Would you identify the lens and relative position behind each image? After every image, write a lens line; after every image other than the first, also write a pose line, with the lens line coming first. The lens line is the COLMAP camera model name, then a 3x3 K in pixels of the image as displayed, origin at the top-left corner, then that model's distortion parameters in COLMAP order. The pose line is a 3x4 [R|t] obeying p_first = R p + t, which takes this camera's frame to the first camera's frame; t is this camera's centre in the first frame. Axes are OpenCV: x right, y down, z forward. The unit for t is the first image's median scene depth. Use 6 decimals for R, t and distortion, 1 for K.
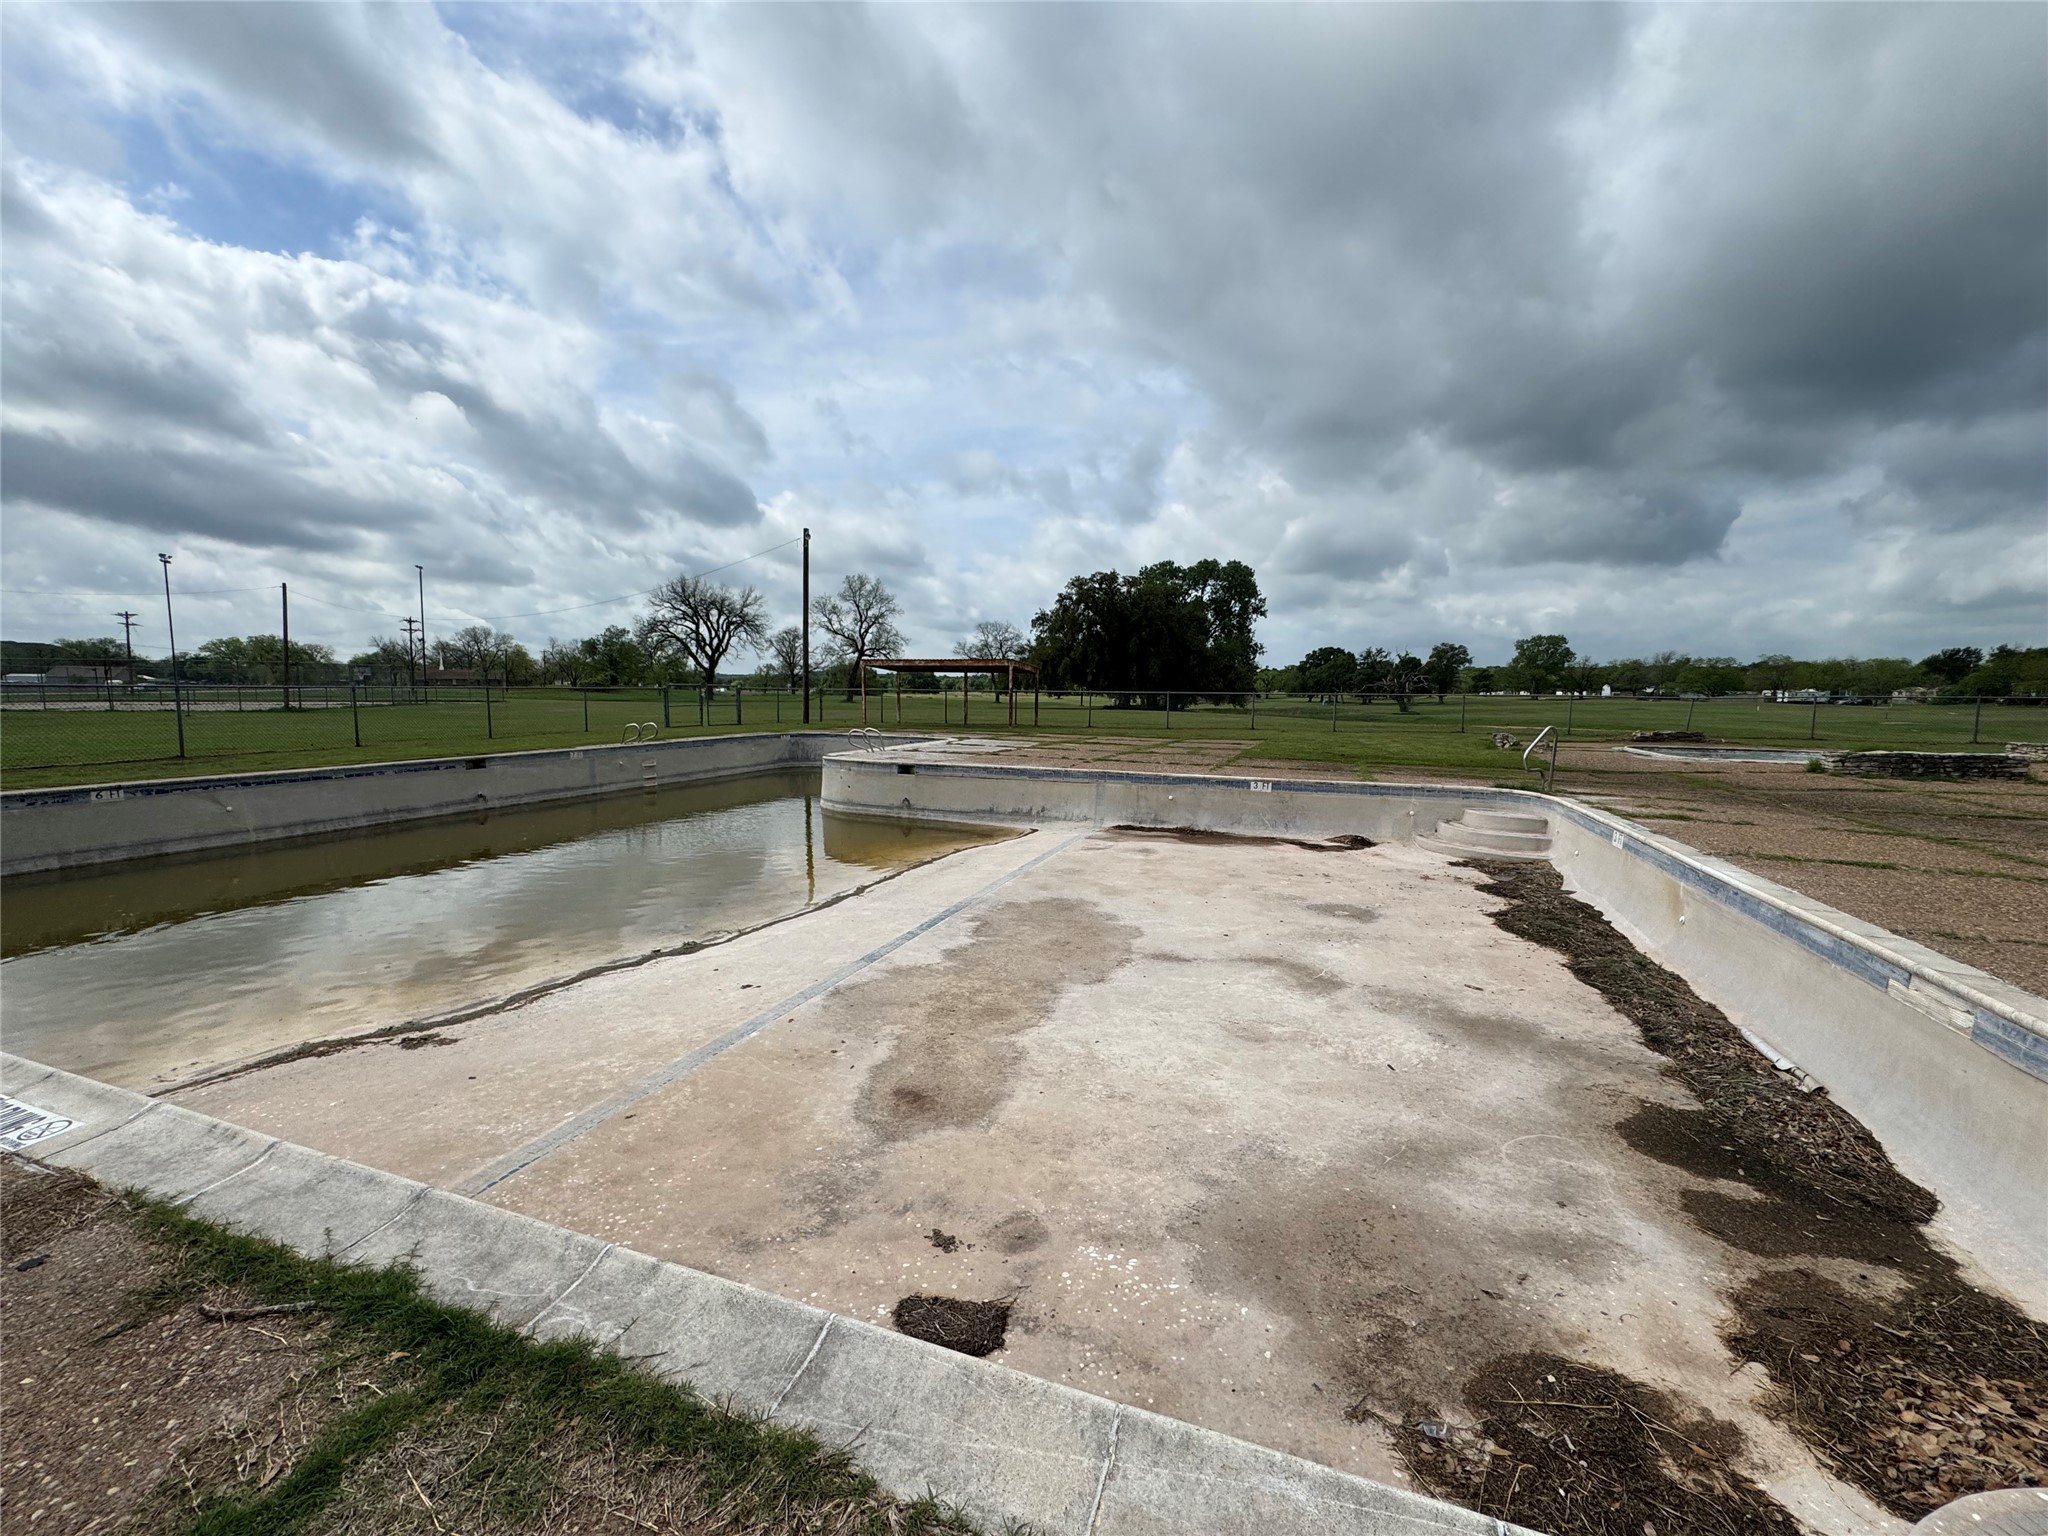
lens RADIAL K [[815.8, 0, 1023.0], [0, 815.8, 767.0], [0, 0, 1]] dist [-0.001254, -0.000049]
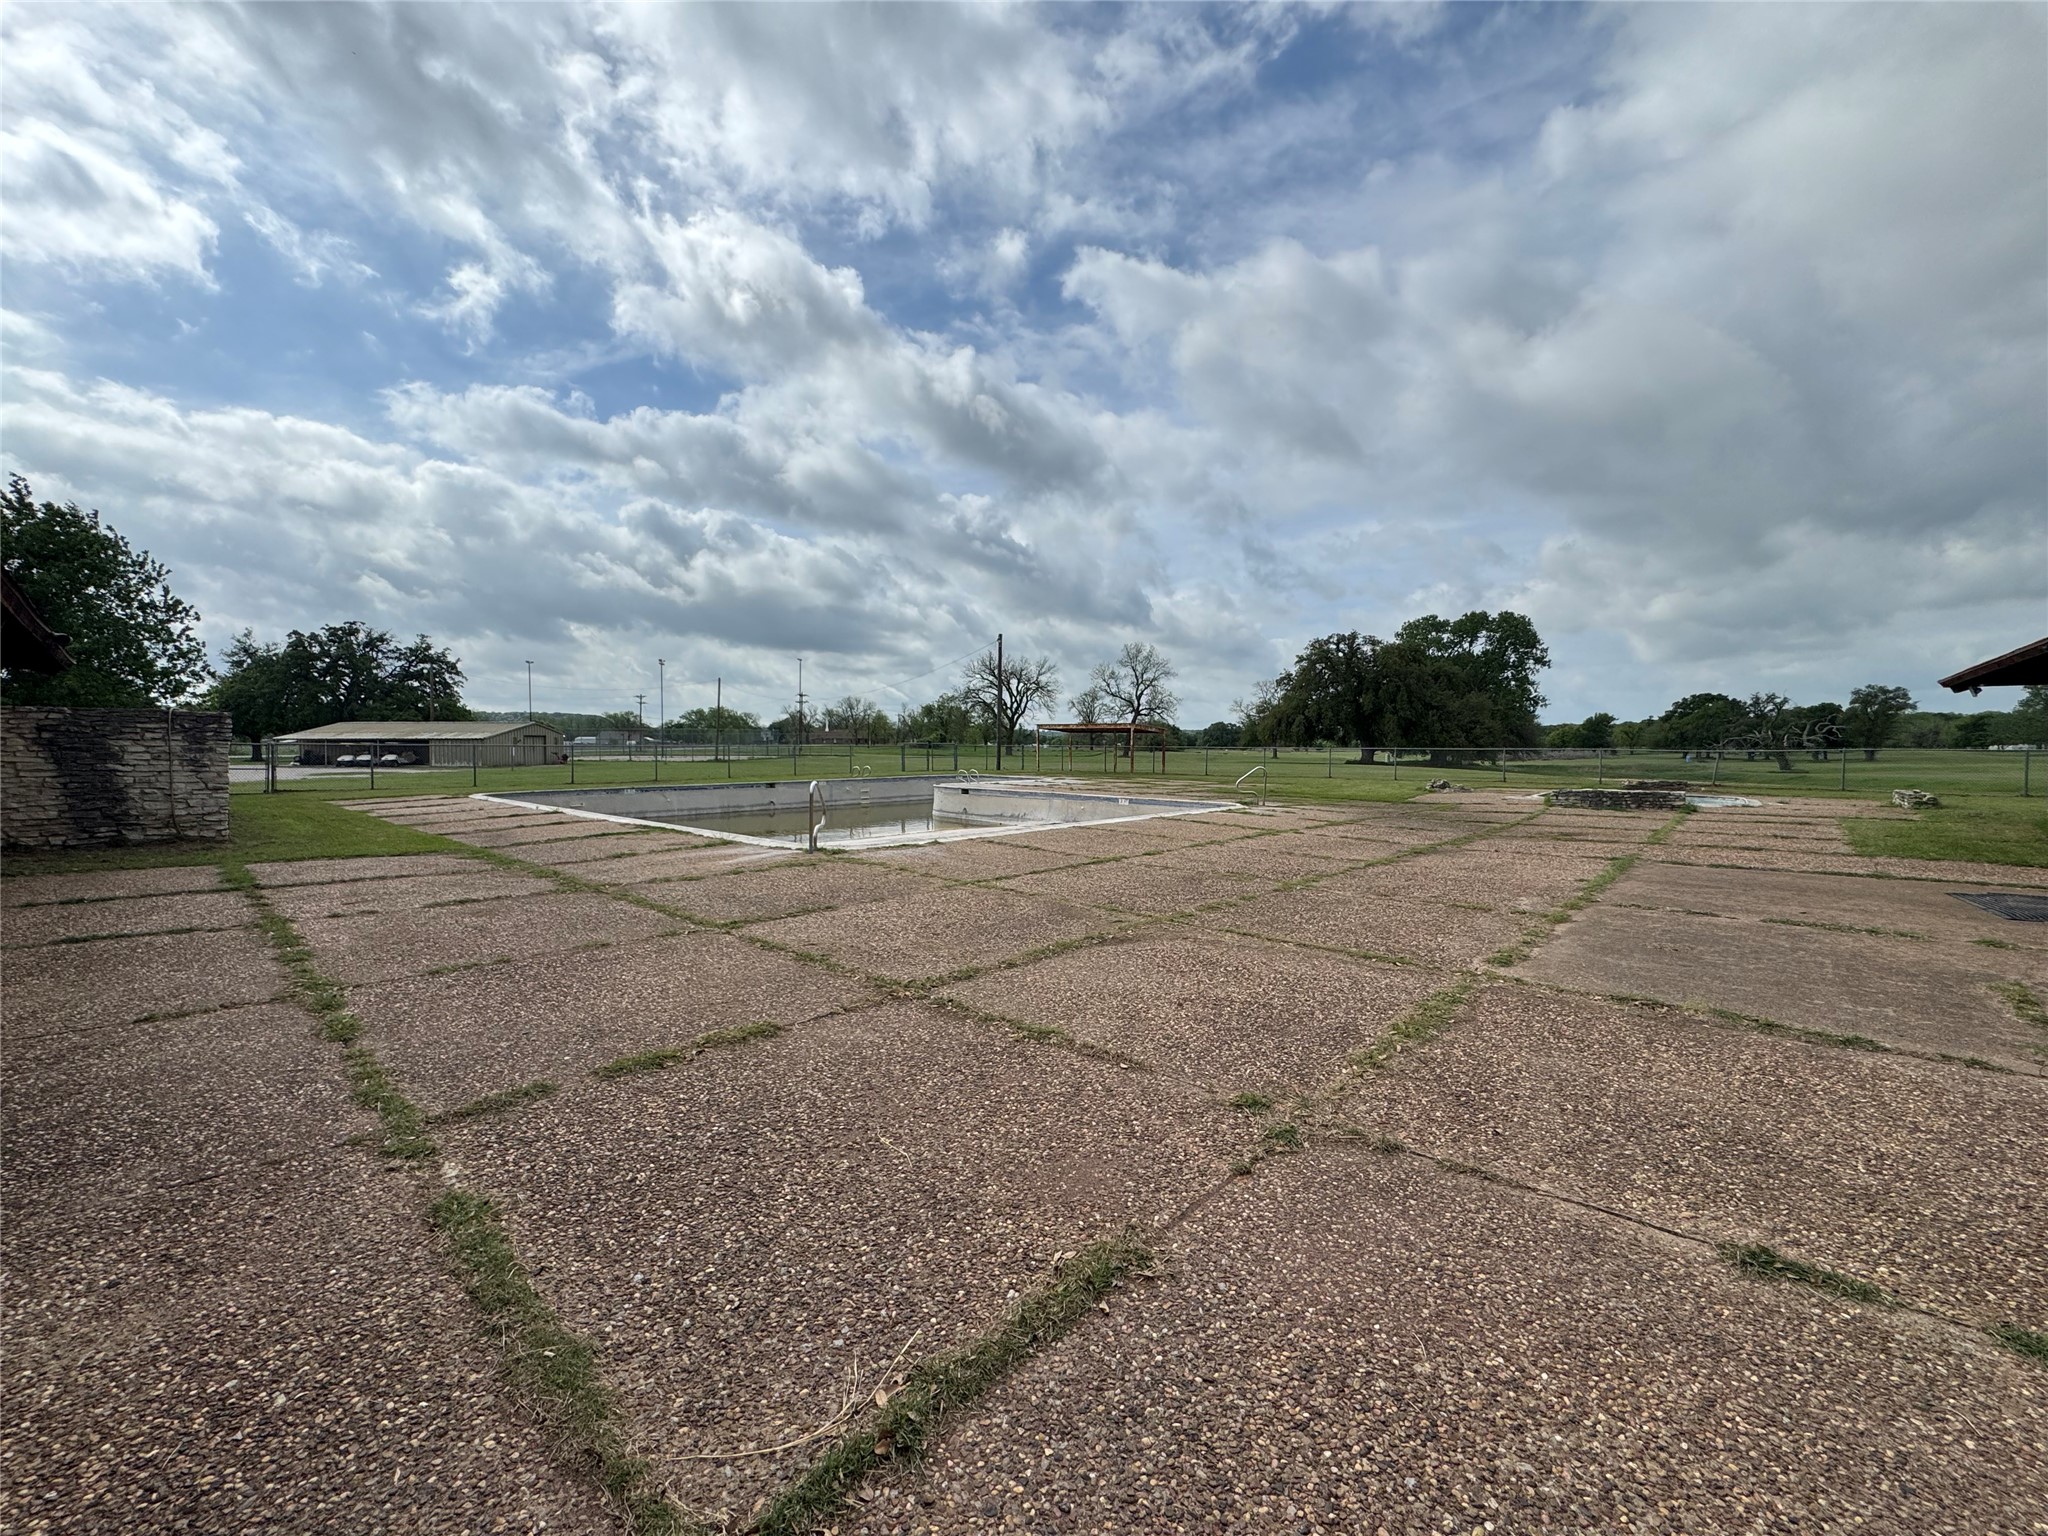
lens RADIAL K [[815.8, 0, 1022.6], [0, 815.8, 760.2], [0, 0, 1]] dist [-0.001254, -0.000049]
pose [[0.924873, 0.003308, -0.380262, 0.080126], [-0.032500, 0.996991, -0.070372, 0.006946], [0.378885, 0.077444, 0.922198, -0.072961]]
